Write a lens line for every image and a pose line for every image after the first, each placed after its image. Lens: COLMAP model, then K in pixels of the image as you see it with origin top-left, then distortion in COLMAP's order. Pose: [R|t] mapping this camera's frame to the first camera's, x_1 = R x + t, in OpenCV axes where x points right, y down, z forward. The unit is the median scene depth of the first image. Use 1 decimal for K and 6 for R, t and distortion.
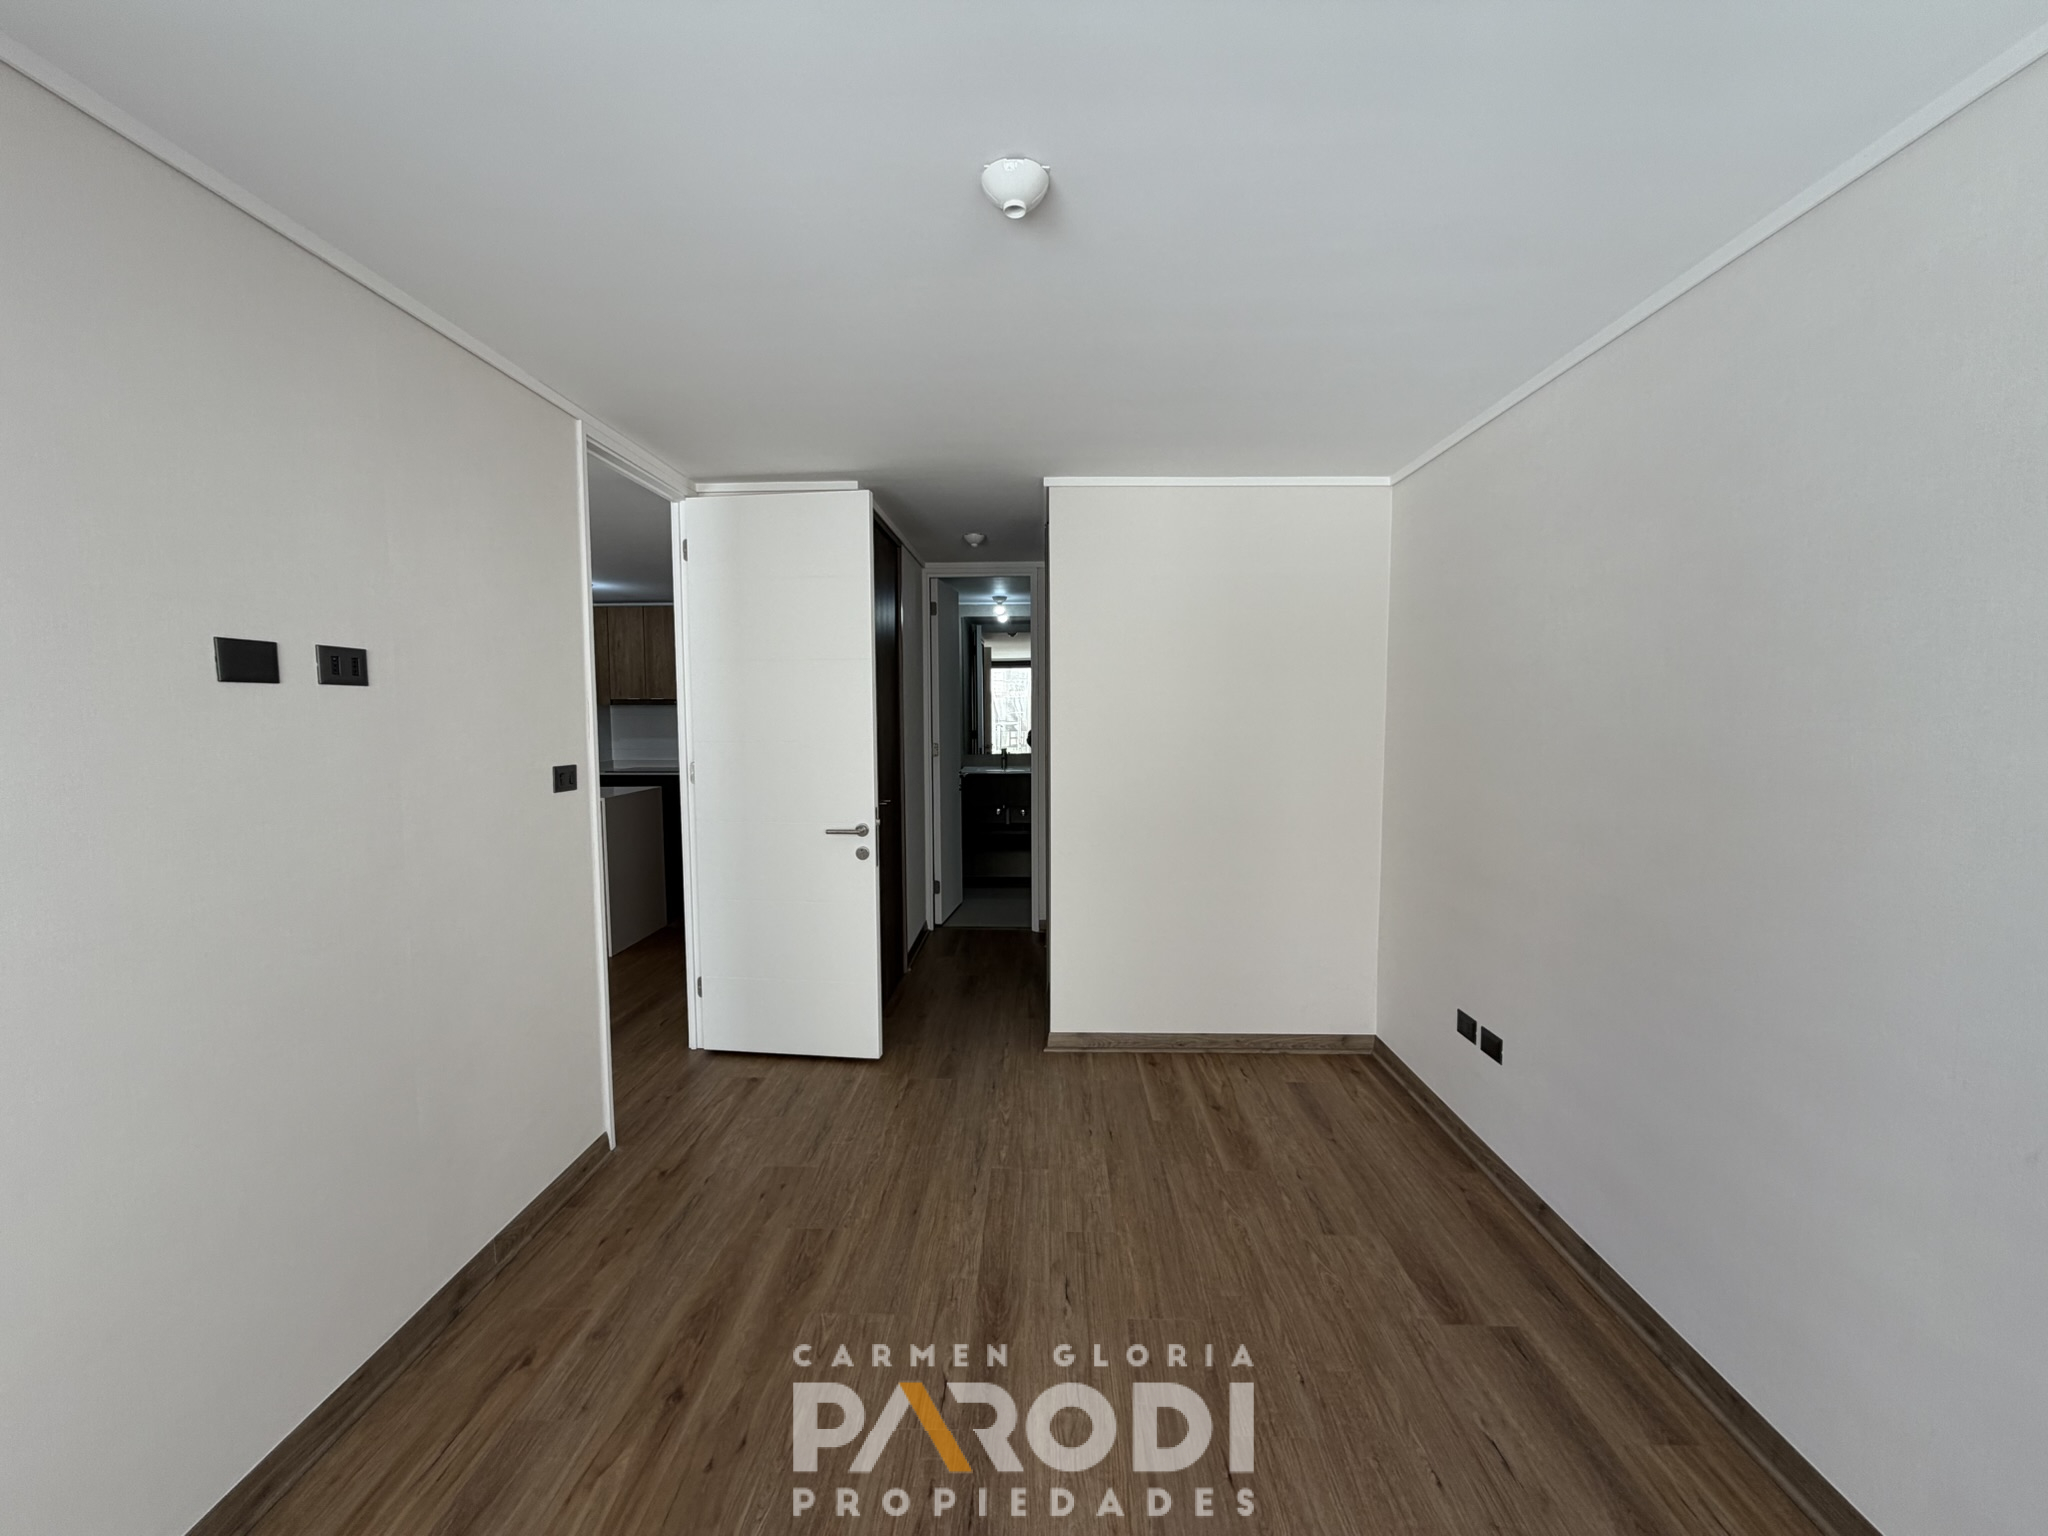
lens RADIAL K [[814.4, 0, 1021.5], [0, 814.4, 766.2], [0, 0, 1]] dist [-0.000240, -0.000396]
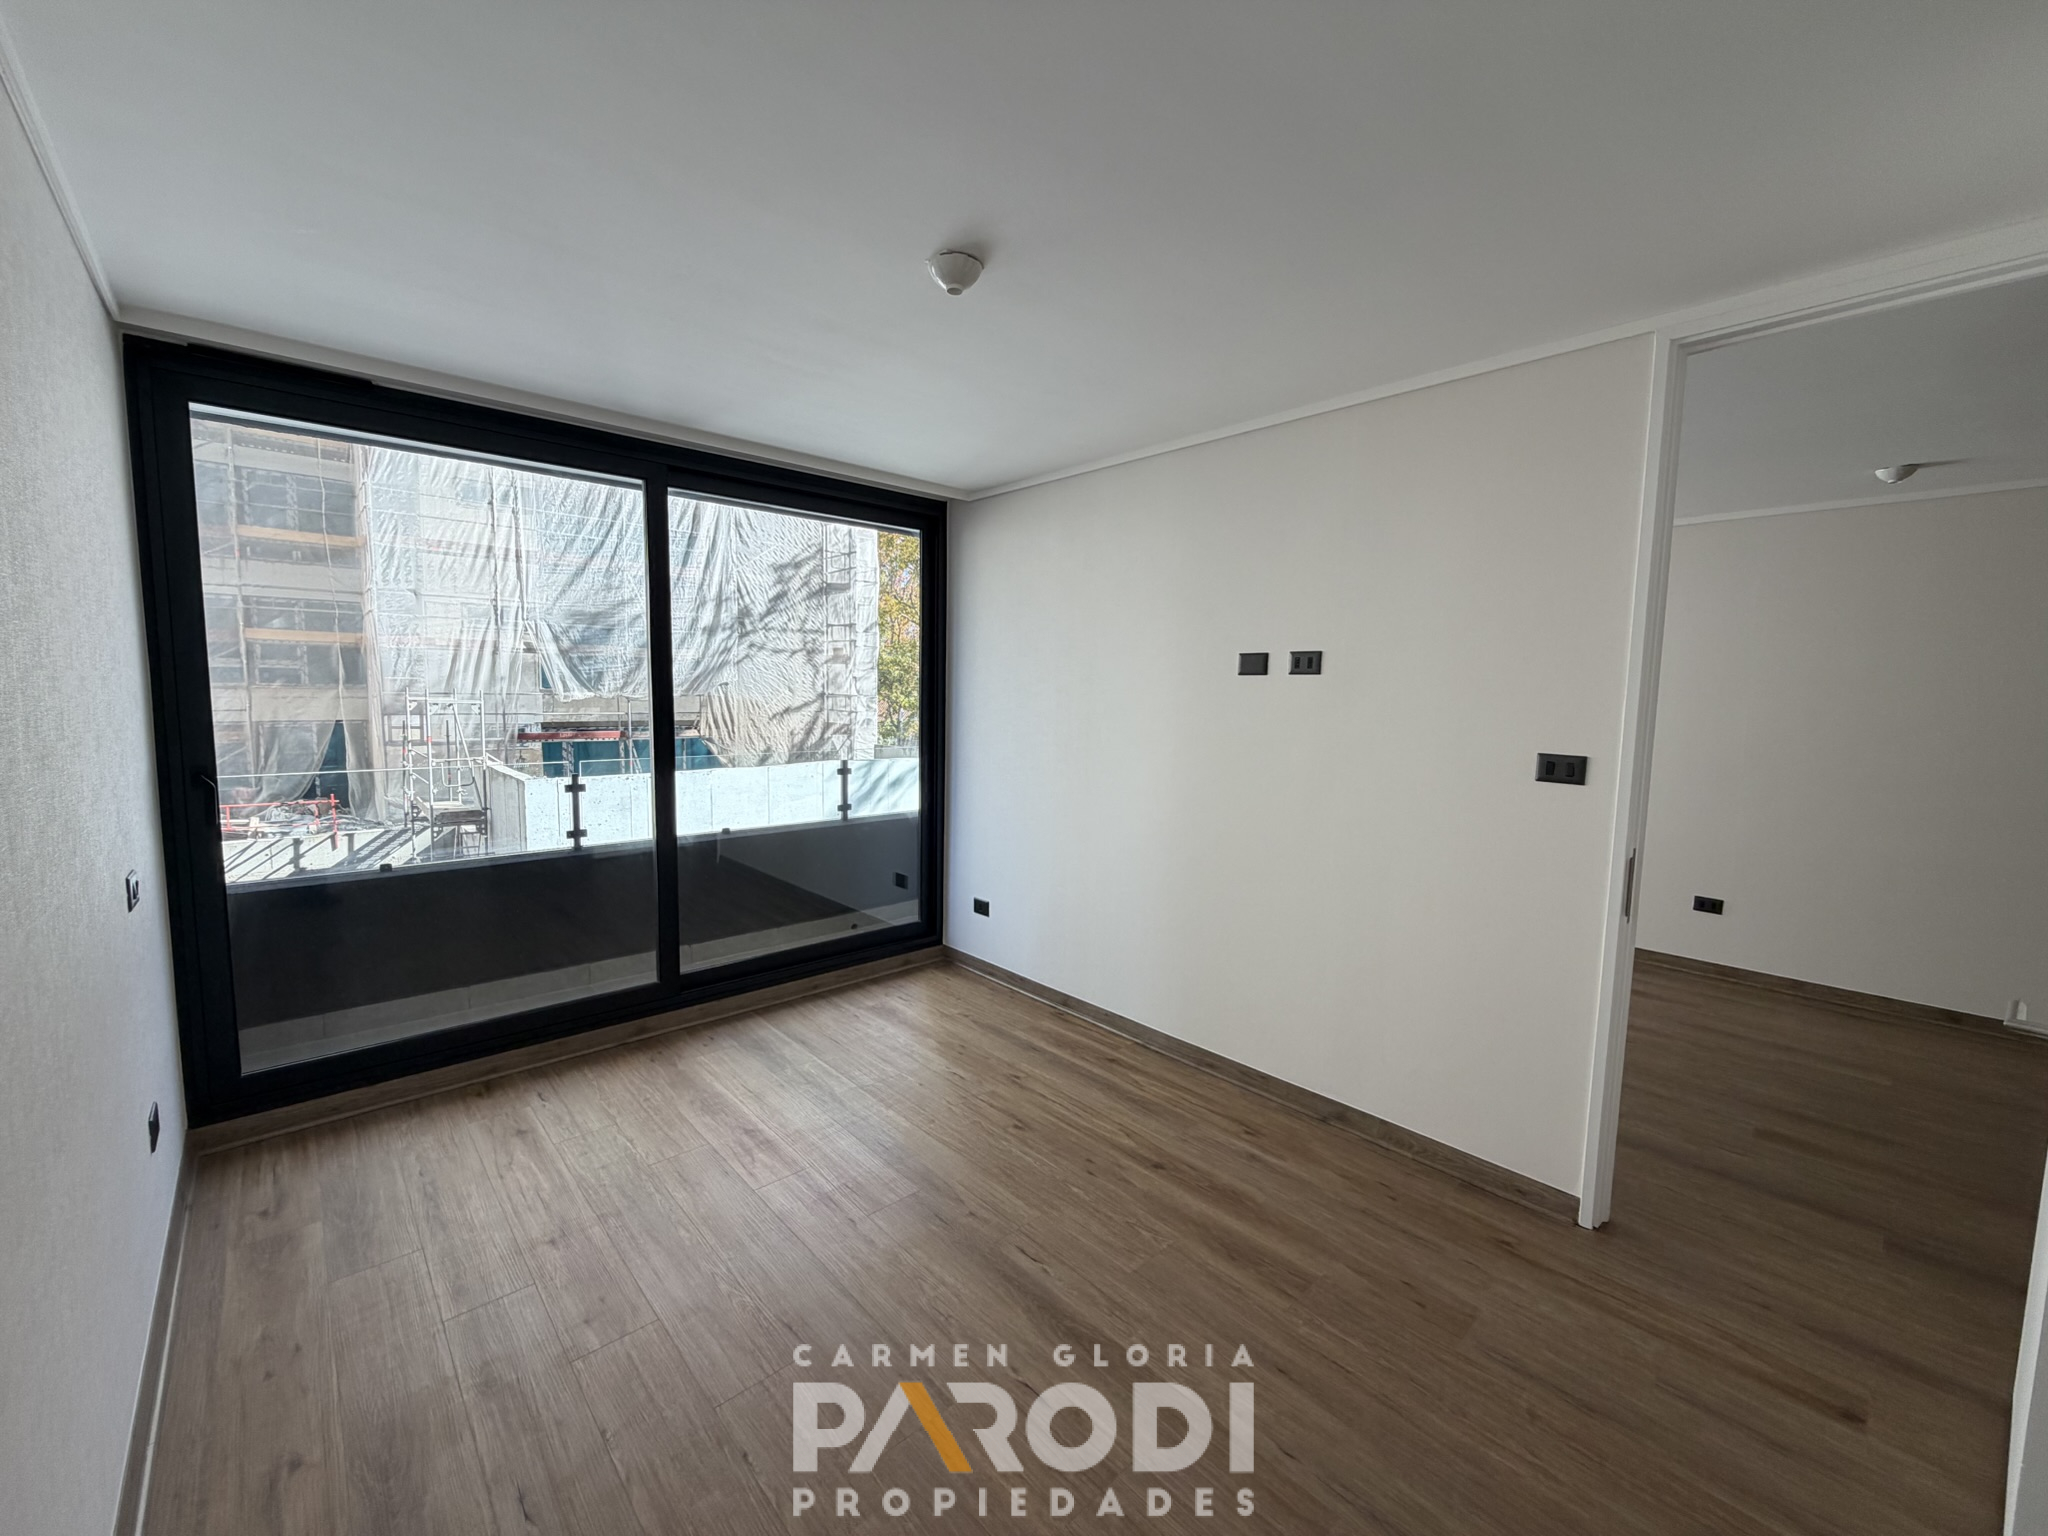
lens RADIAL K [[814.4, 0, 1019.3], [0, 814.4, 766.7], [0, 0, 1]] dist [-0.000240, -0.000396]
pose [[-0.716742, 0.058794, -0.694856, 0.514673], [-0.061014, 0.987331, 0.146477, -0.085860], [0.694664, 0.147382, -0.704074, 1.261211]]
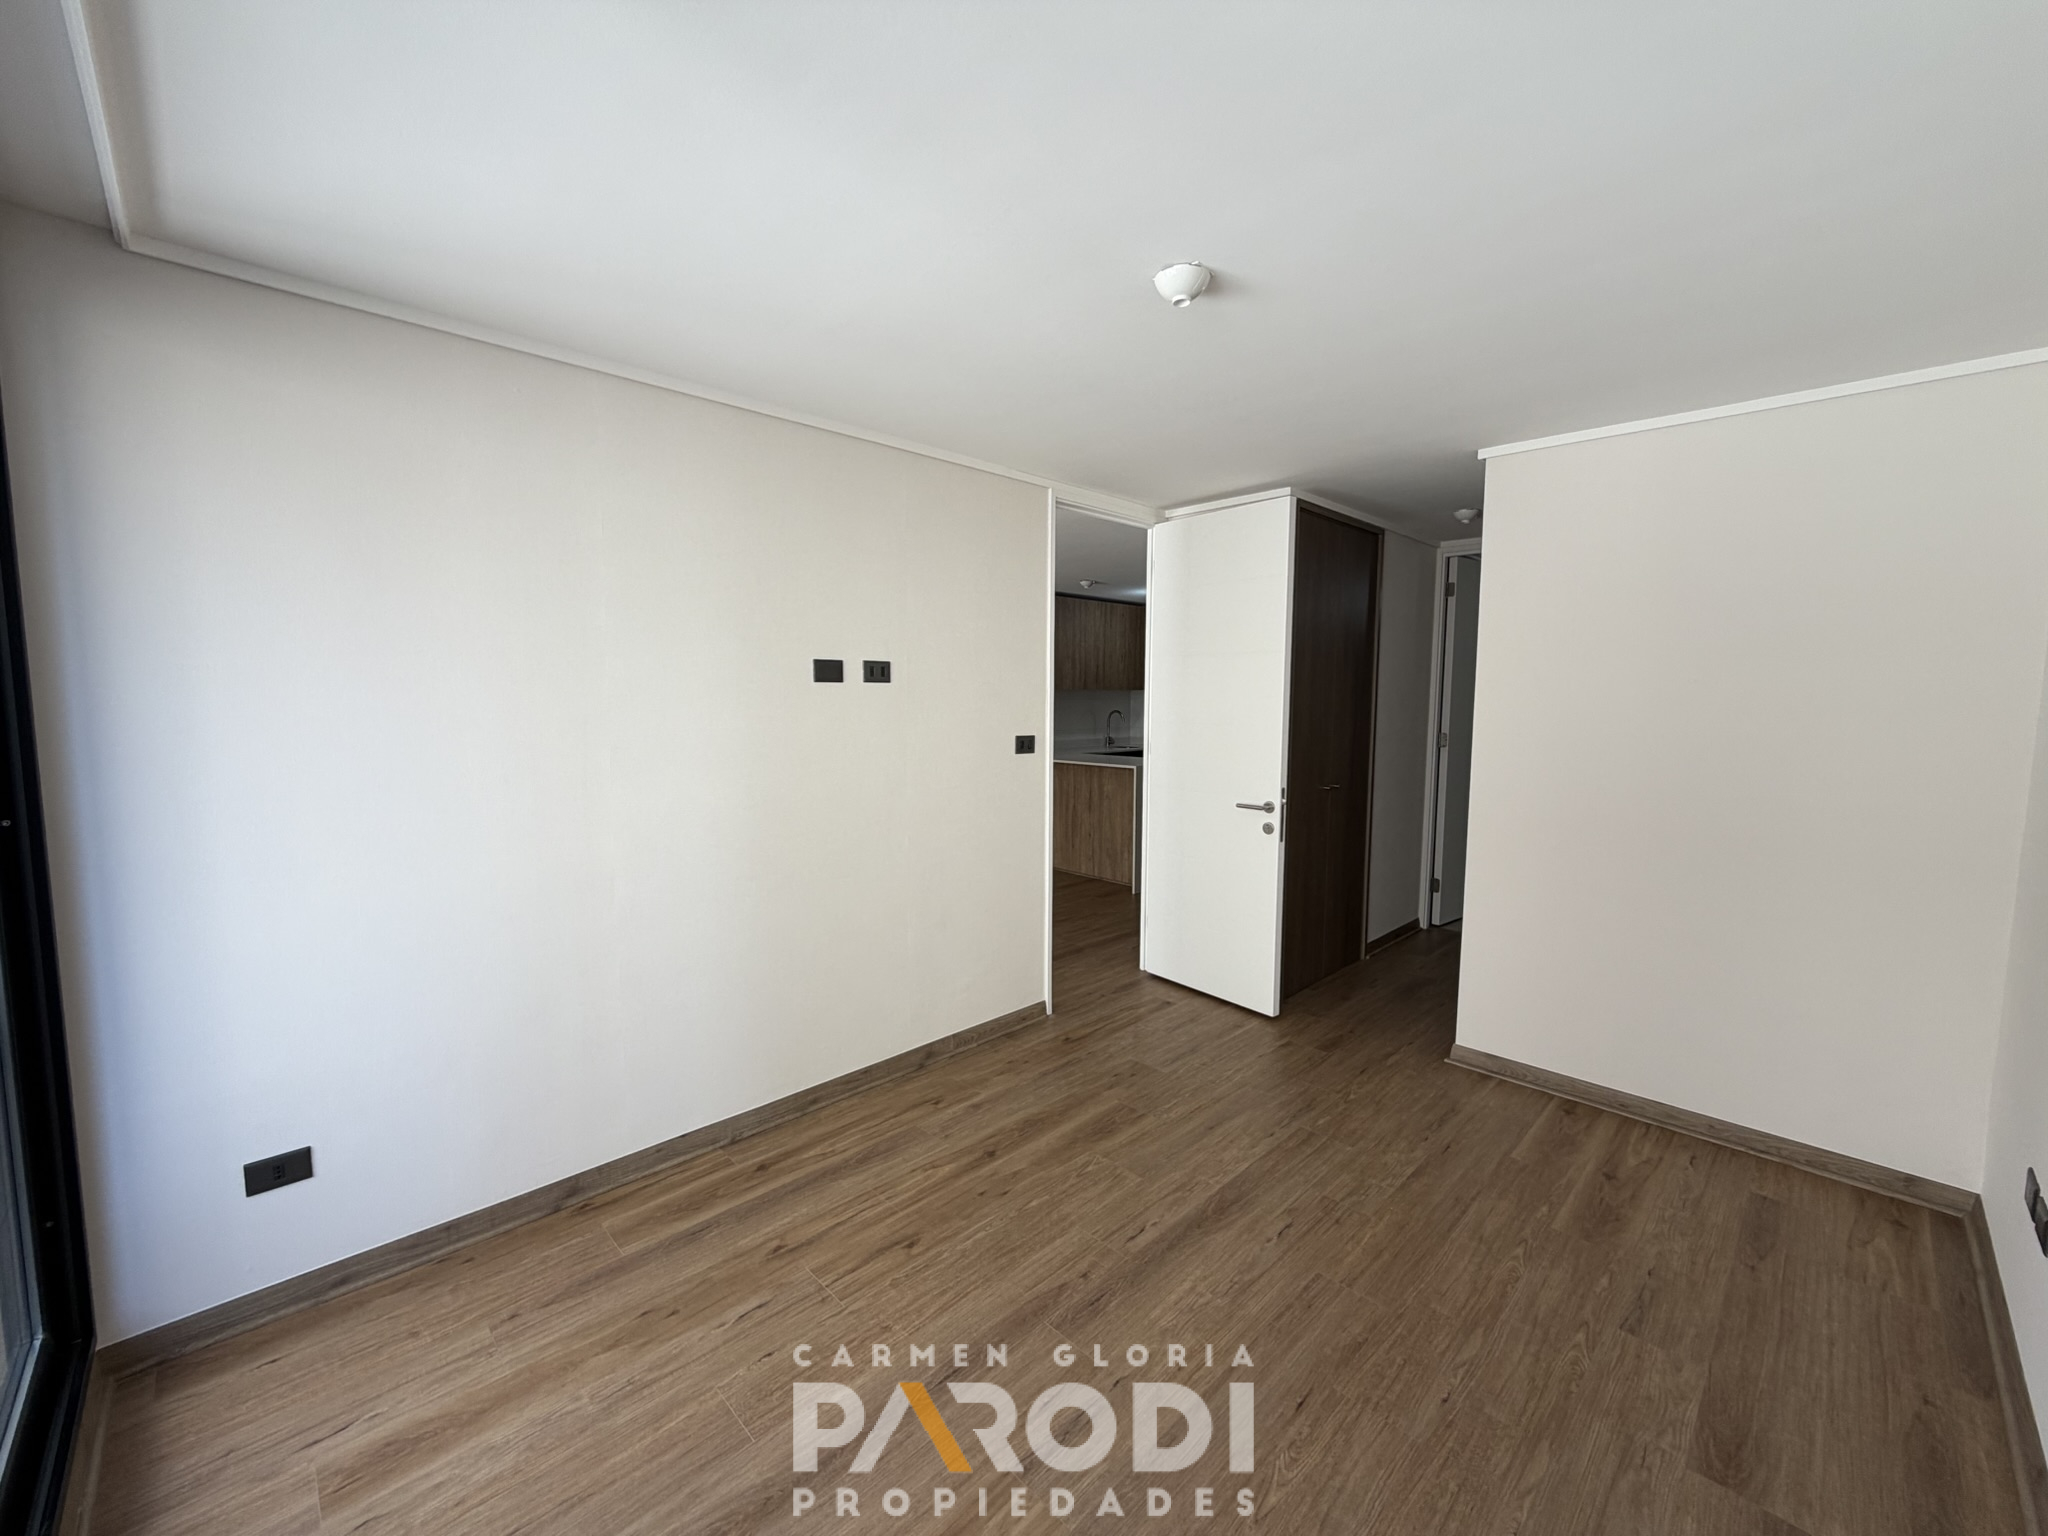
lens RADIAL K [[814.4, 0, 1021.0], [0, 814.4, 767.6], [0, 0, 1]] dist [-0.000240, -0.000396]
pose [[0.718950, 0.069589, -0.691569, 0.443059], [-0.054763, 0.997554, 0.043447, -0.006602], [0.692901, 0.006636, 0.721002, -0.038676]]
